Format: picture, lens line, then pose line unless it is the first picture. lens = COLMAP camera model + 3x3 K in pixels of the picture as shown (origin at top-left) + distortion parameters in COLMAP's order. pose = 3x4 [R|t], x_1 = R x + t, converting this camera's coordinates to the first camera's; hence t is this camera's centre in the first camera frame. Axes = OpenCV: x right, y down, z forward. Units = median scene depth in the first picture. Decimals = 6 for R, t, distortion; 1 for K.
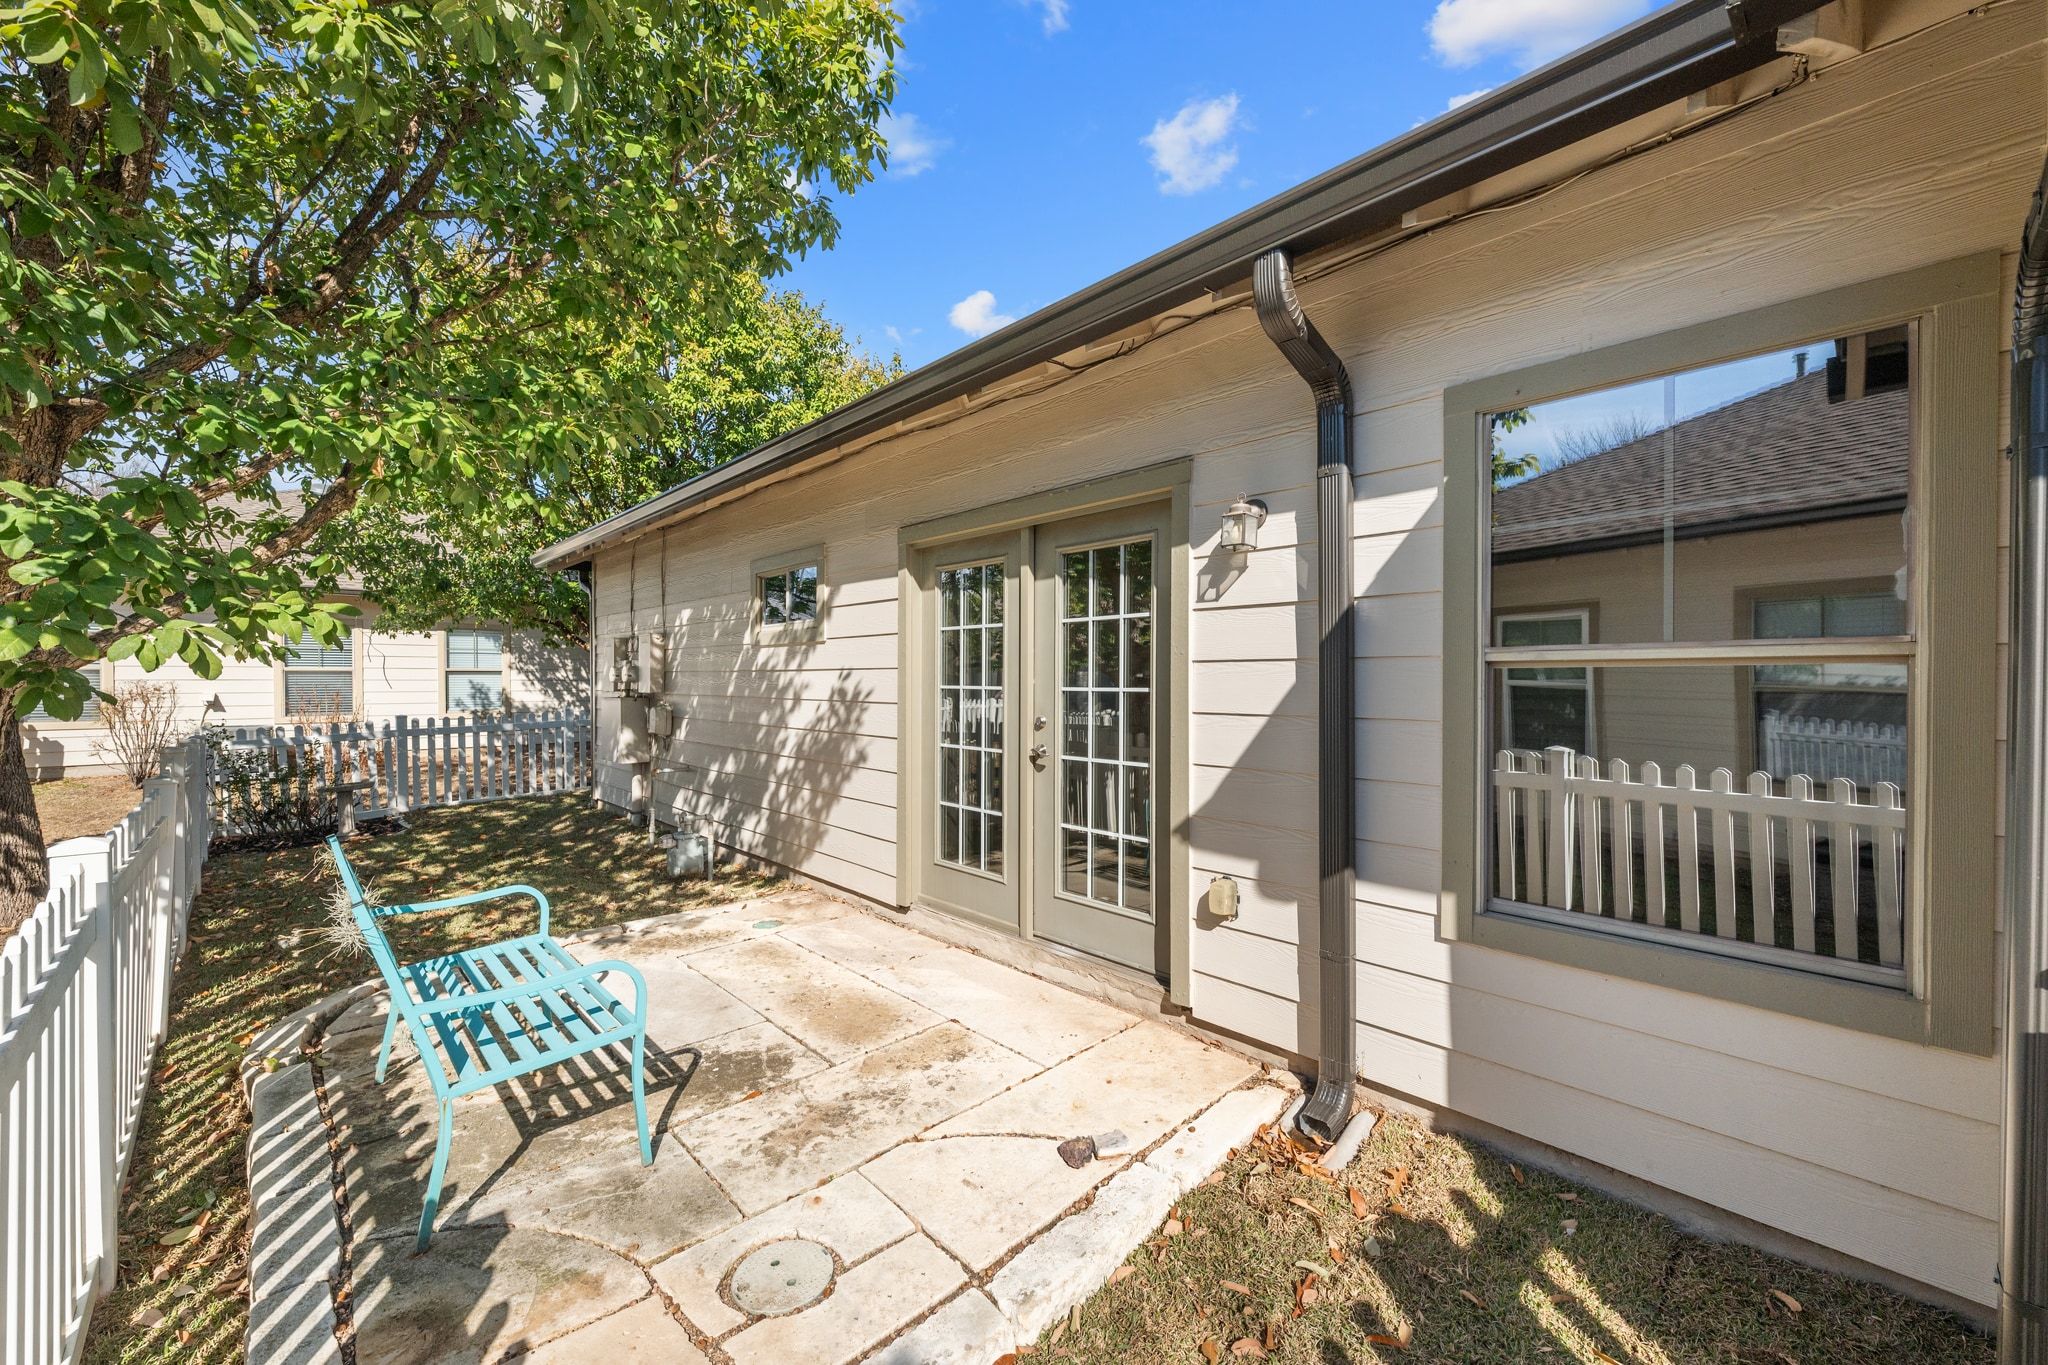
lens RADIAL K [[810.2, 0, 1024.1], [0, 810.2, 686.6], [0, 0, 1]] dist [0.000137, 0.000177]
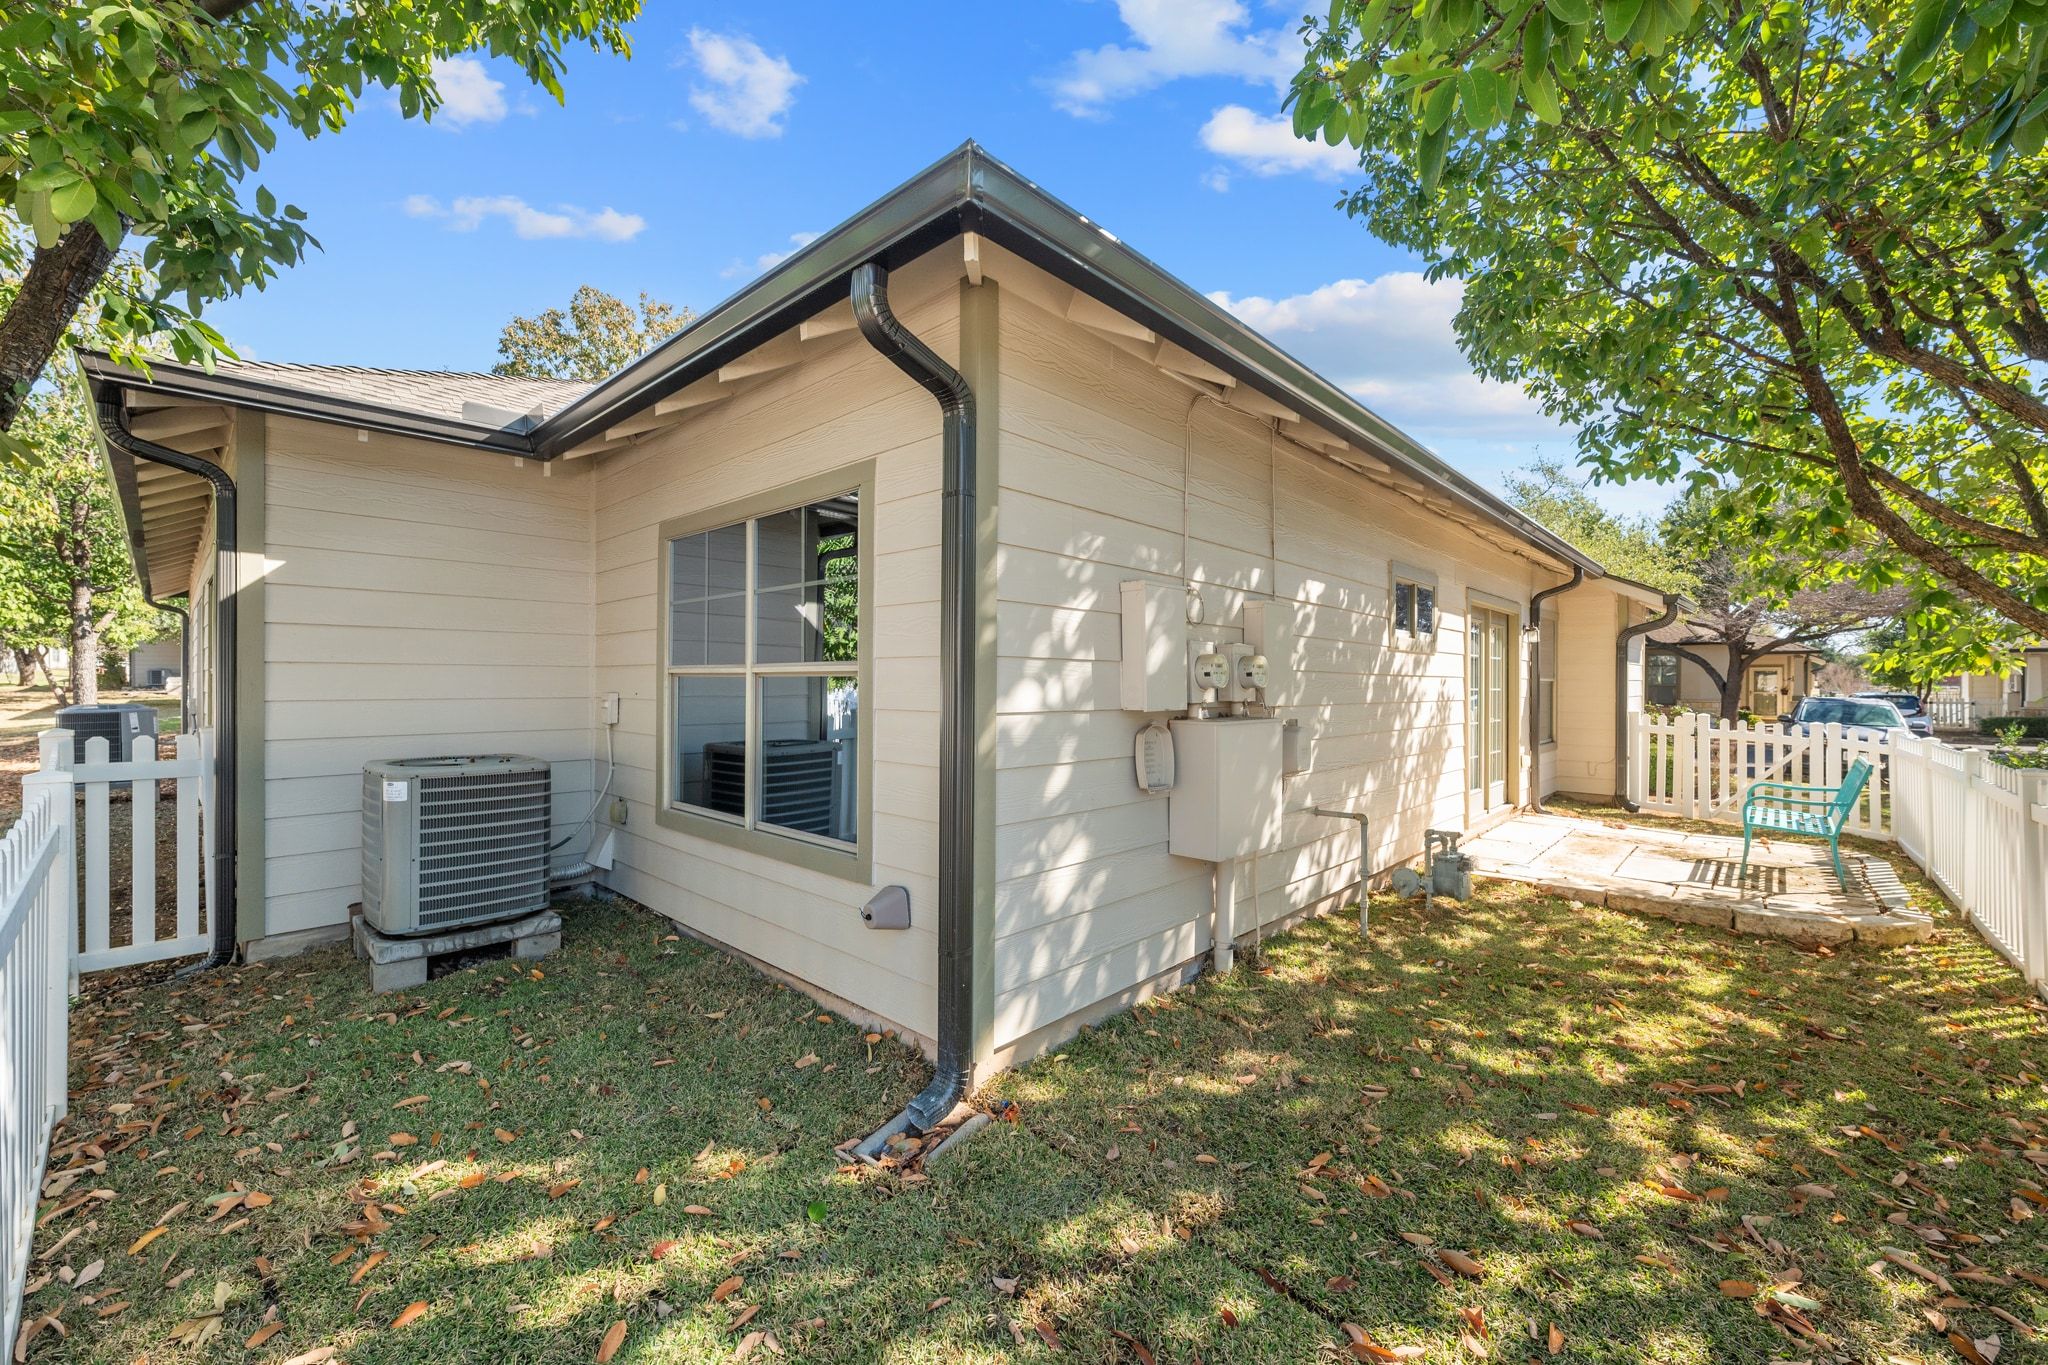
lens RADIAL K [[810.2, 0, 1024.1], [0, 810.2, 686.6], [0, 0, 1]] dist [0.000137, 0.000177]
pose [[-0.071238, -0.003383, 0.997454, -1.307804], [-0.001926, 0.999993, 0.003254, -0.009627], [-0.997458, -0.001689, -0.071244, 1.562685]]
